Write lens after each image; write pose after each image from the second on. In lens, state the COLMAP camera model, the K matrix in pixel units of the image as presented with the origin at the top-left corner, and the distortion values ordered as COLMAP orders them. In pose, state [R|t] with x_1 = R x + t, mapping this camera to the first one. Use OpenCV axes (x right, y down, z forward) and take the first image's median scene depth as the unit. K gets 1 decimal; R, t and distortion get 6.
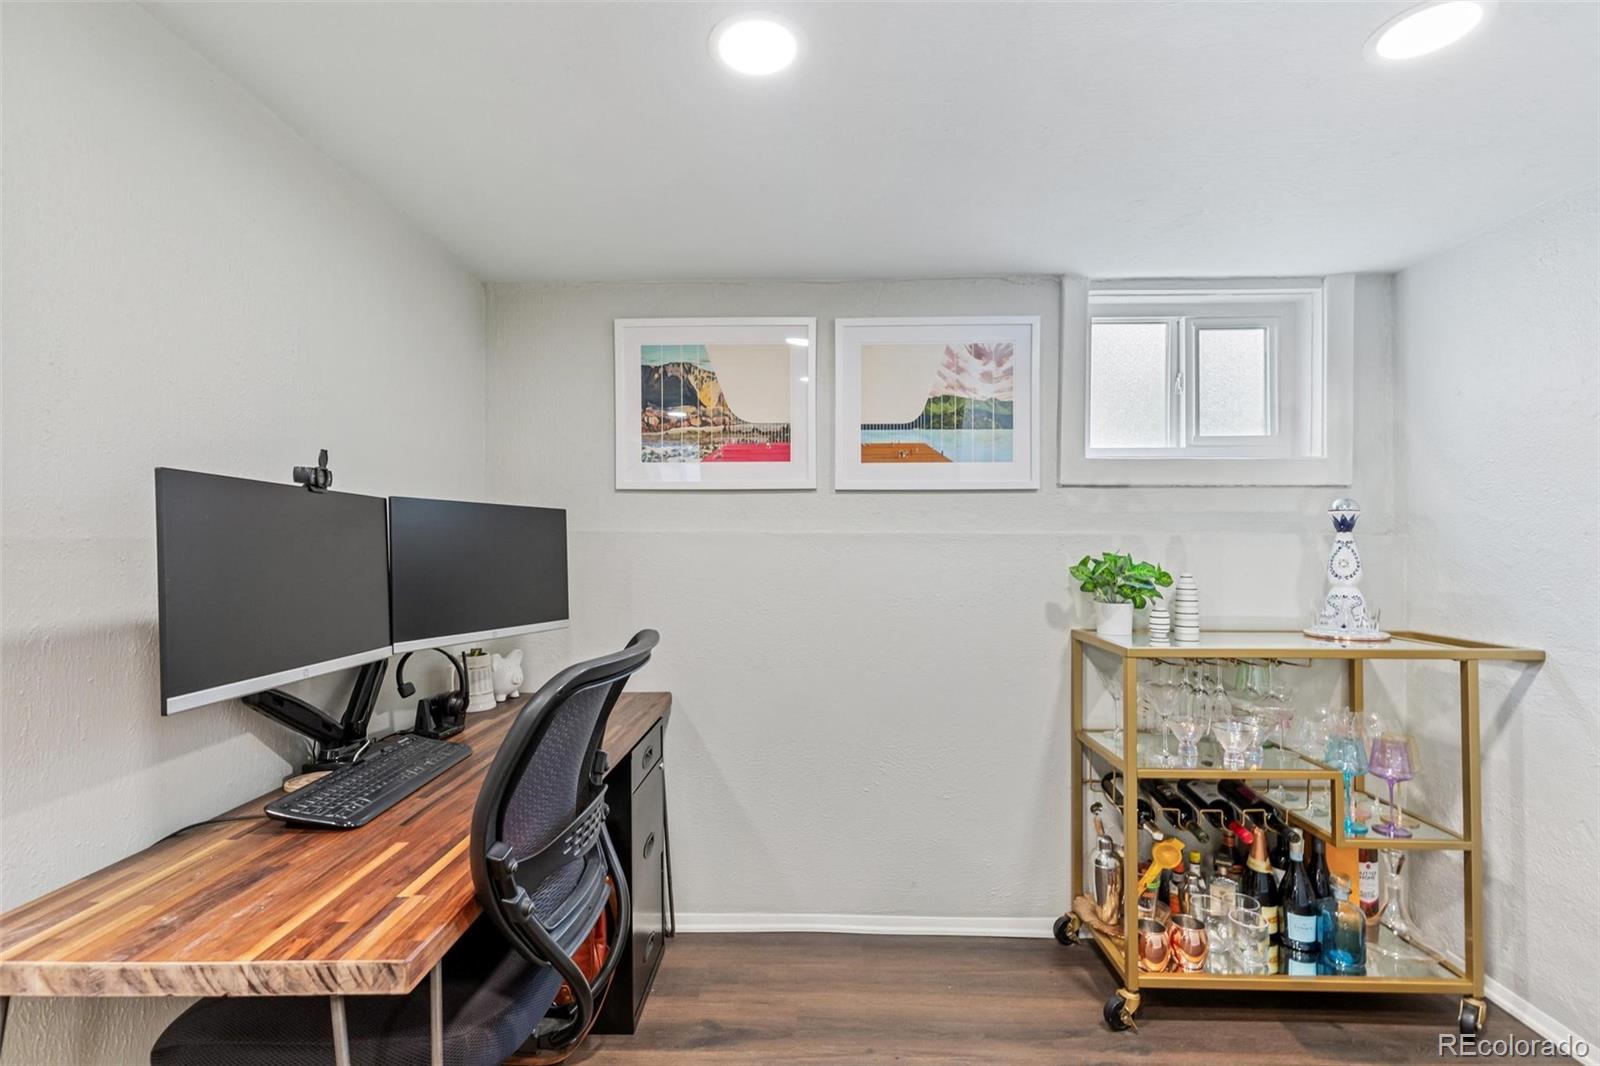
lens RADIAL K [[773.4, 0, 749.0], [0, 773.4, 552.9], [0, 0, 1]] dist [0.004431, 0.002322]
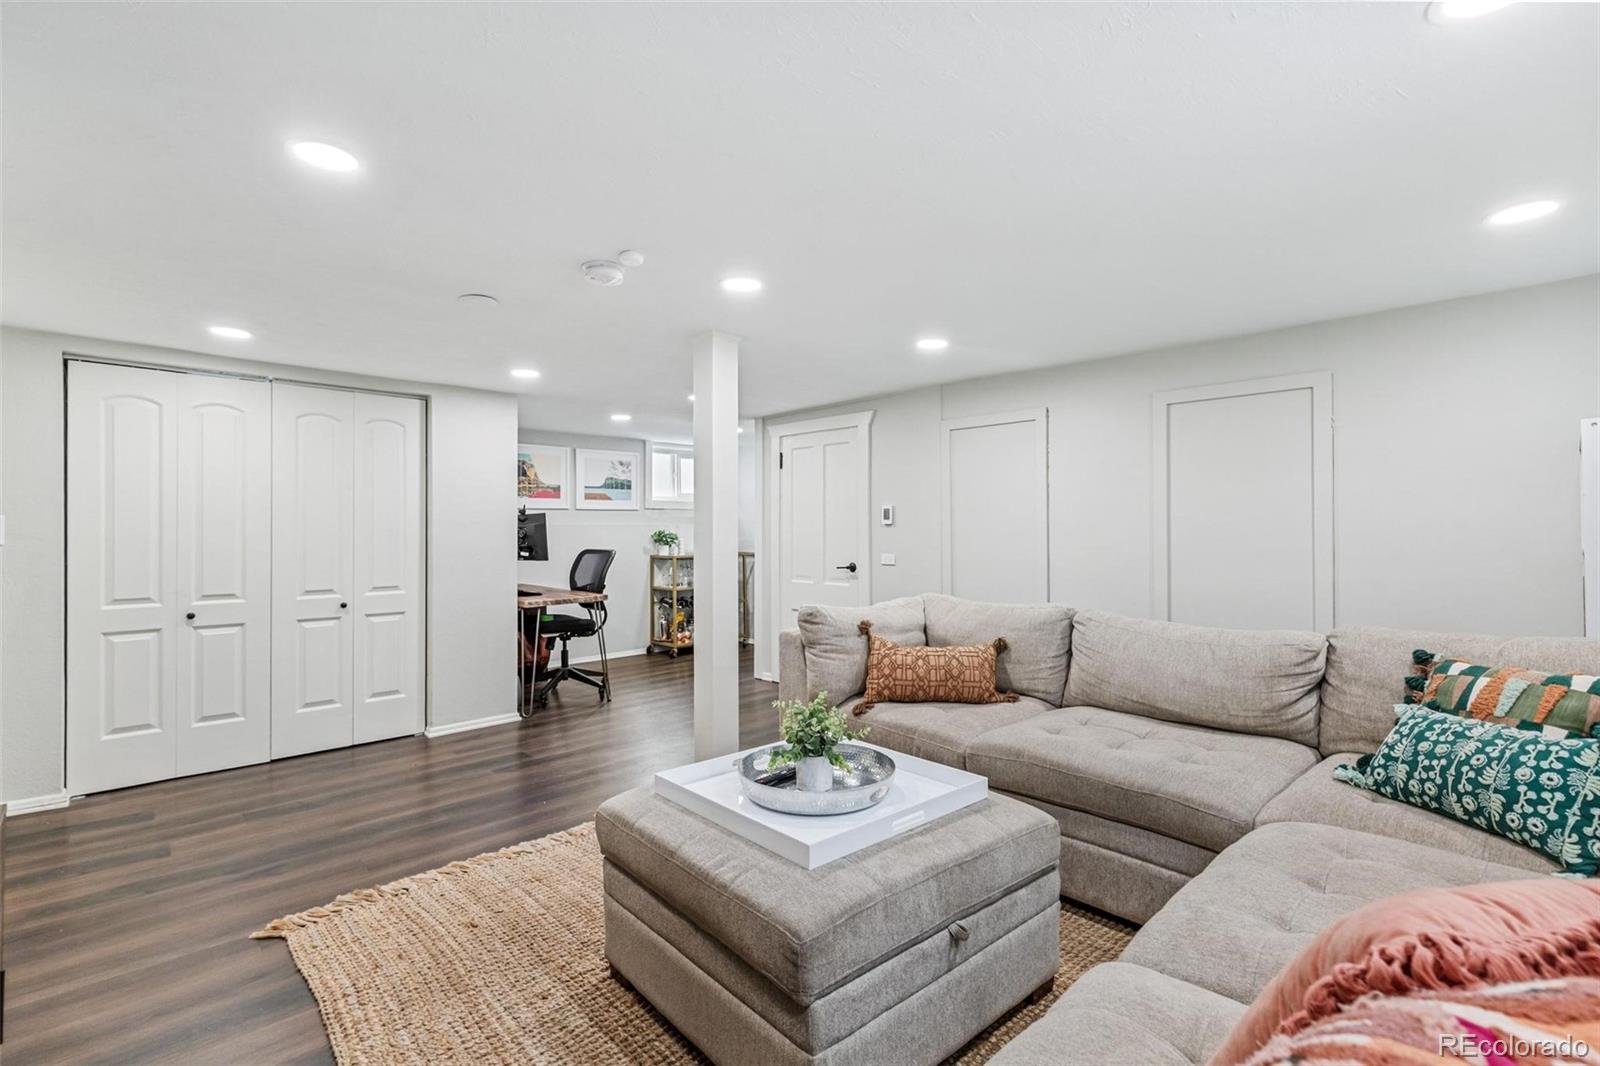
lens RADIAL K [[773.4, 0, 808.2], [0, 773.4, 524.6], [0, 0, 1]] dist [0.004431, 0.002322]
pose [[0.709014, -0.002683, 0.705190, -1.308557], [0.011635, 0.999901, -0.007894, 0.007728], [-0.705099, 0.013801, 0.708975, -1.637239]]
